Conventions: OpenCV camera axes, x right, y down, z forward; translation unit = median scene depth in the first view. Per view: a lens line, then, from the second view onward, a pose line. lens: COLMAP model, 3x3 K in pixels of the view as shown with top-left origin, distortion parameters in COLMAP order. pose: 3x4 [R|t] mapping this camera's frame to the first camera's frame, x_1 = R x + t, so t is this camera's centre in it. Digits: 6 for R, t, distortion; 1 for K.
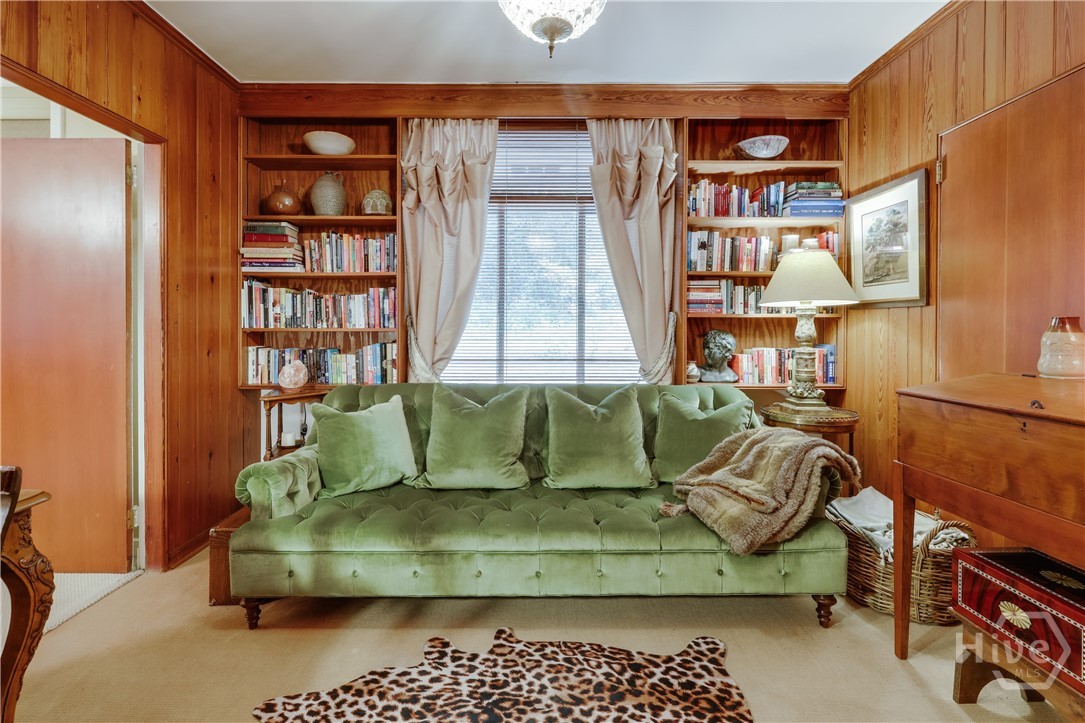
lens RADIAL K [[456.9, 0, 532.6], [0, 456.9, 328.9], [0, 0, 1]] dist [-0.002969, -0.000268]
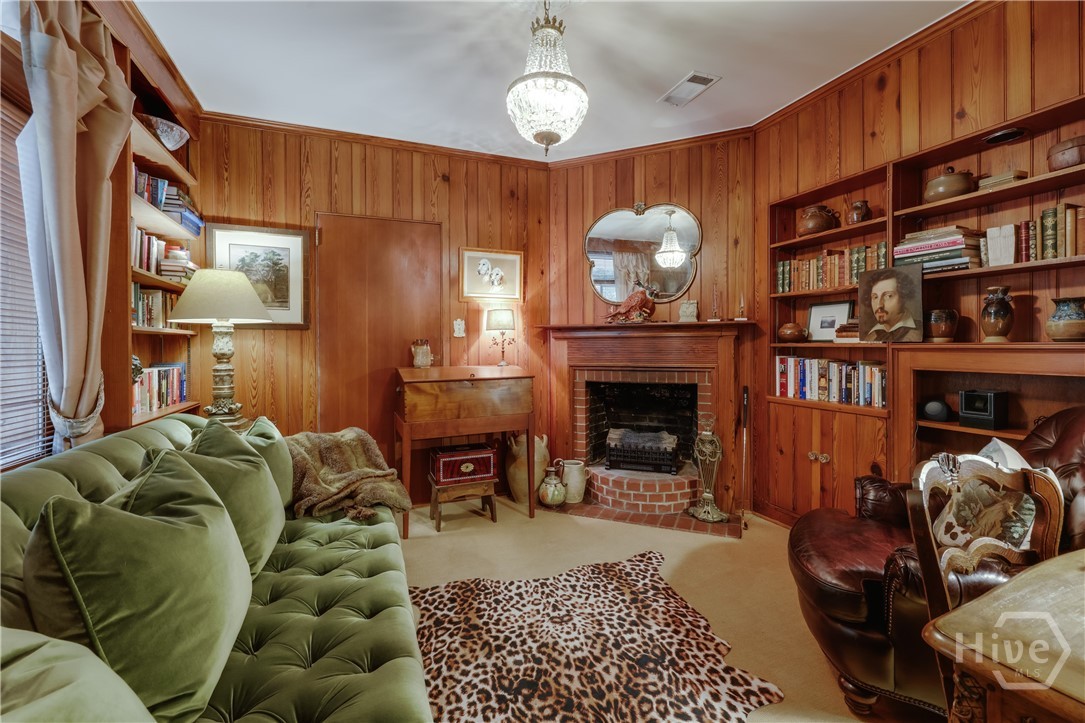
lens RADIAL K [[456.9, 0, 542.7], [0, 456.9, 352.0], [0, 0, 1]] dist [-0.002969, -0.000268]
pose [[-0.353440, -0.011804, 0.935383, -1.026102], [0.006468, 0.999866, 0.015061, 0.002889], [-0.935435, 0.011373, -0.353316, 1.191775]]
